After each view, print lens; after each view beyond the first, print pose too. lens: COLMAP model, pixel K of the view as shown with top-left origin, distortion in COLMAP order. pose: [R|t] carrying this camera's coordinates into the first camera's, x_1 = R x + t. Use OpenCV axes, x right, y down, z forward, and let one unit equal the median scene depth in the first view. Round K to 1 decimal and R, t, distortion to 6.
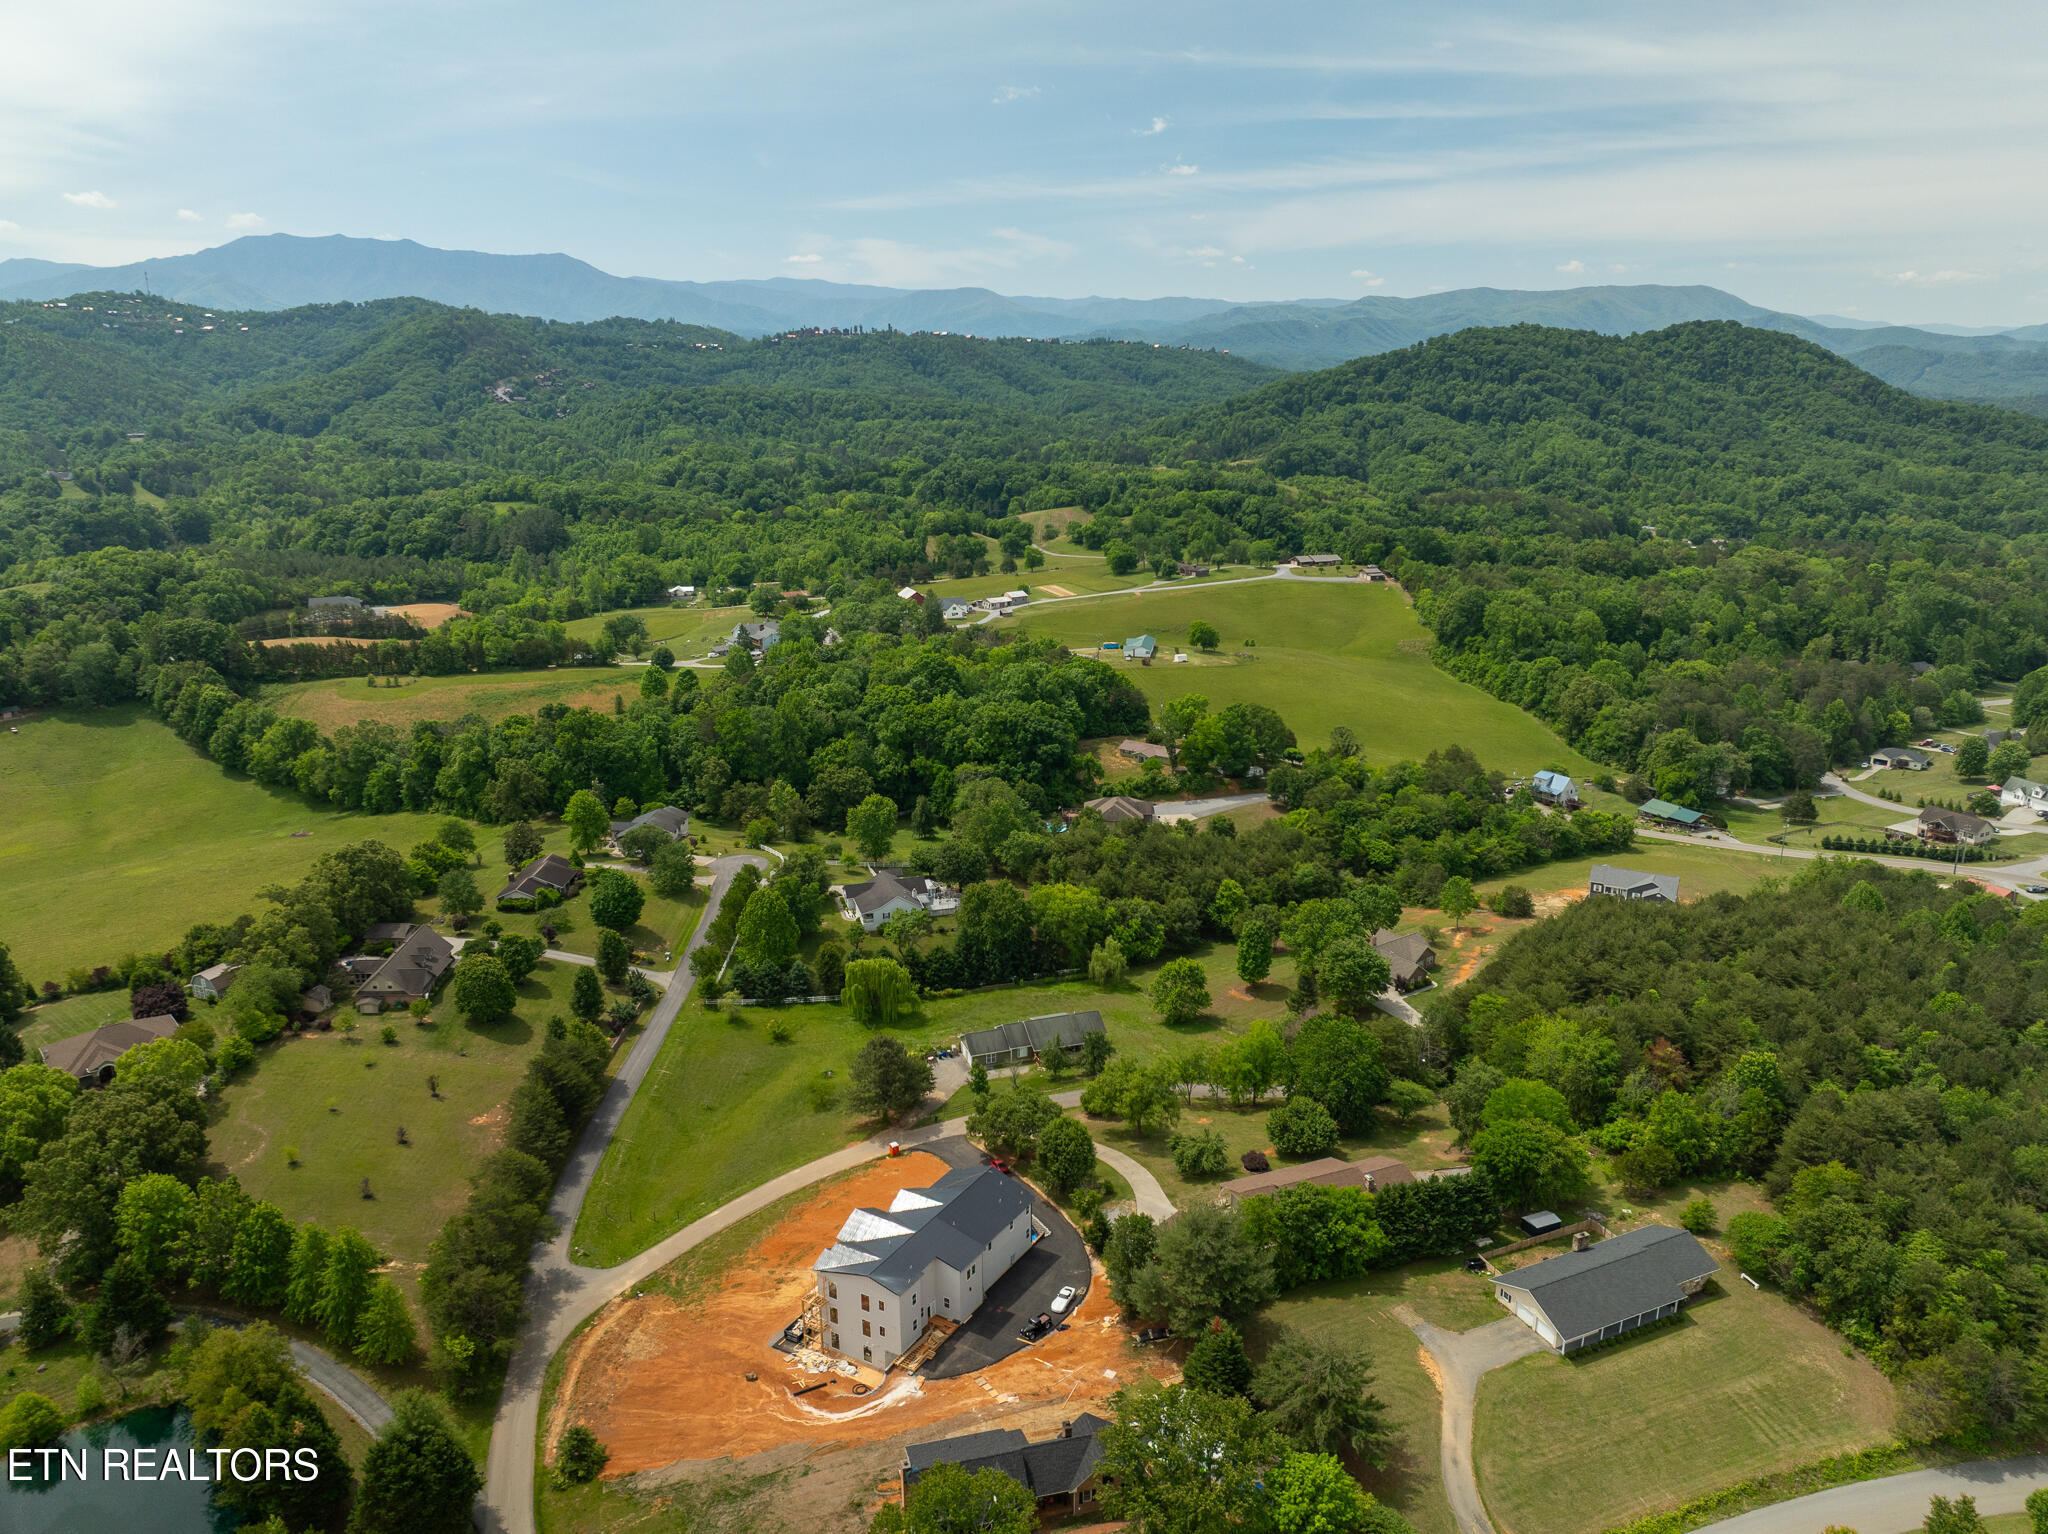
lens RADIAL K [[1460.3, 0, 1024.0], [0, 1460.3, 767.0], [0, 0, 1]] dist [-0.046192, 0.004584]
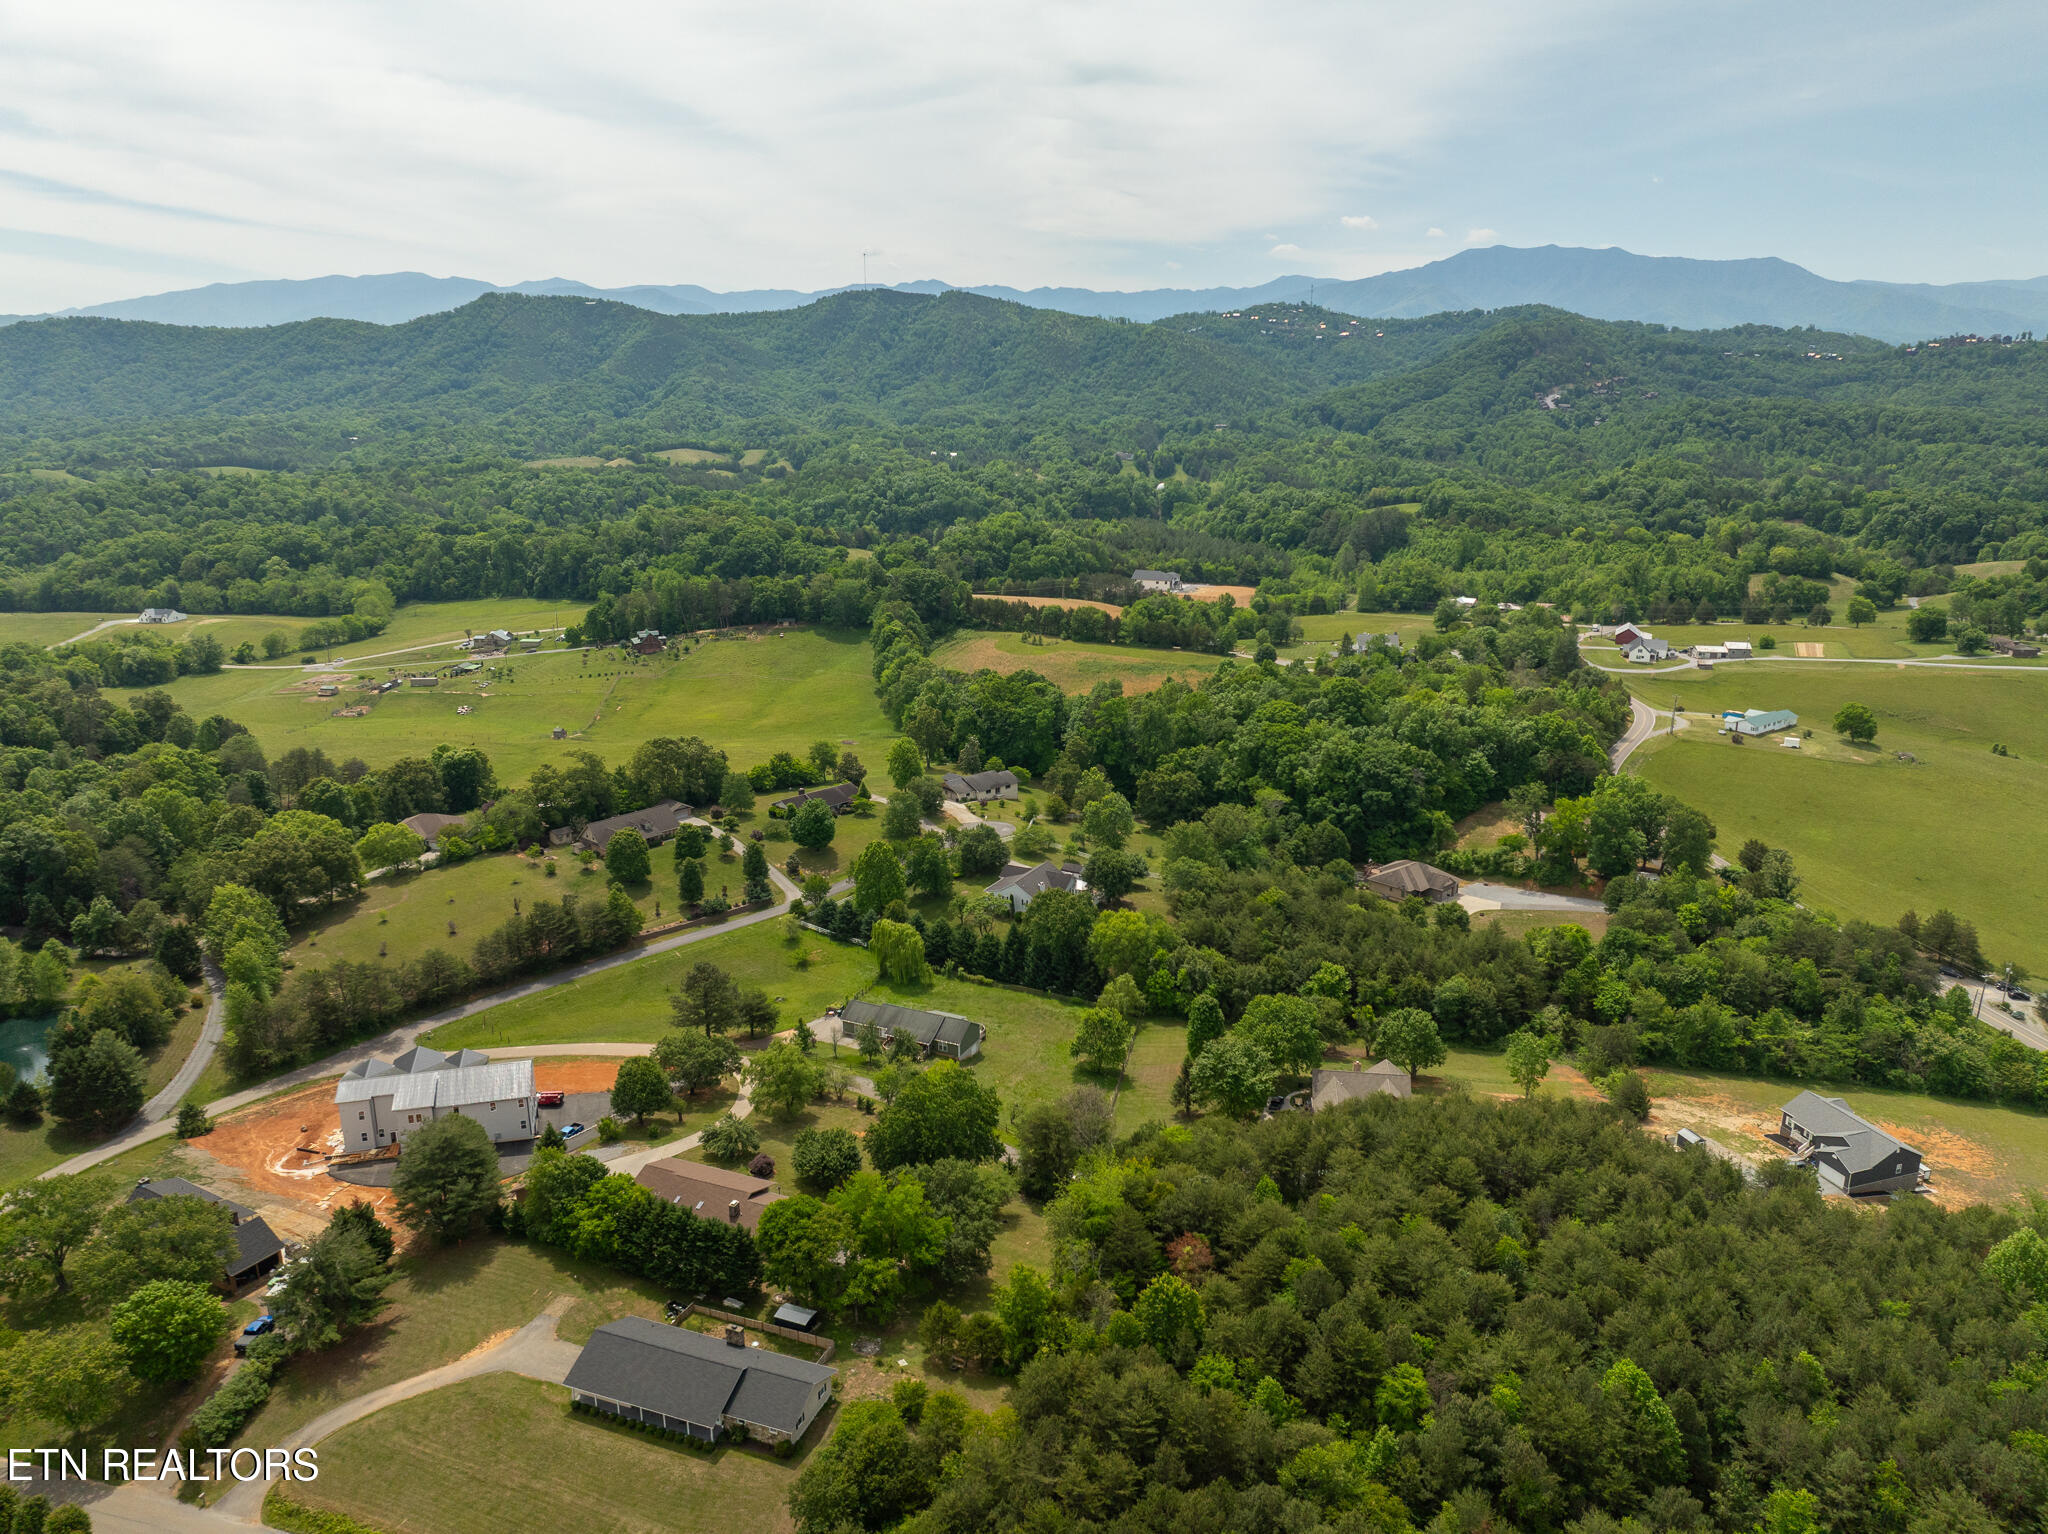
lens RADIAL K [[1460.3, 0, 1024.0], [0, 1460.3, 767.0], [0, 0, 1]] dist [-0.046192, 0.004584]
pose [[0.709389, 0.185278, -0.680028, 0.172021], [-0.188672, 0.979538, 0.070063, -0.018408], [0.679095, 0.078600, 0.729831, 0.071058]]
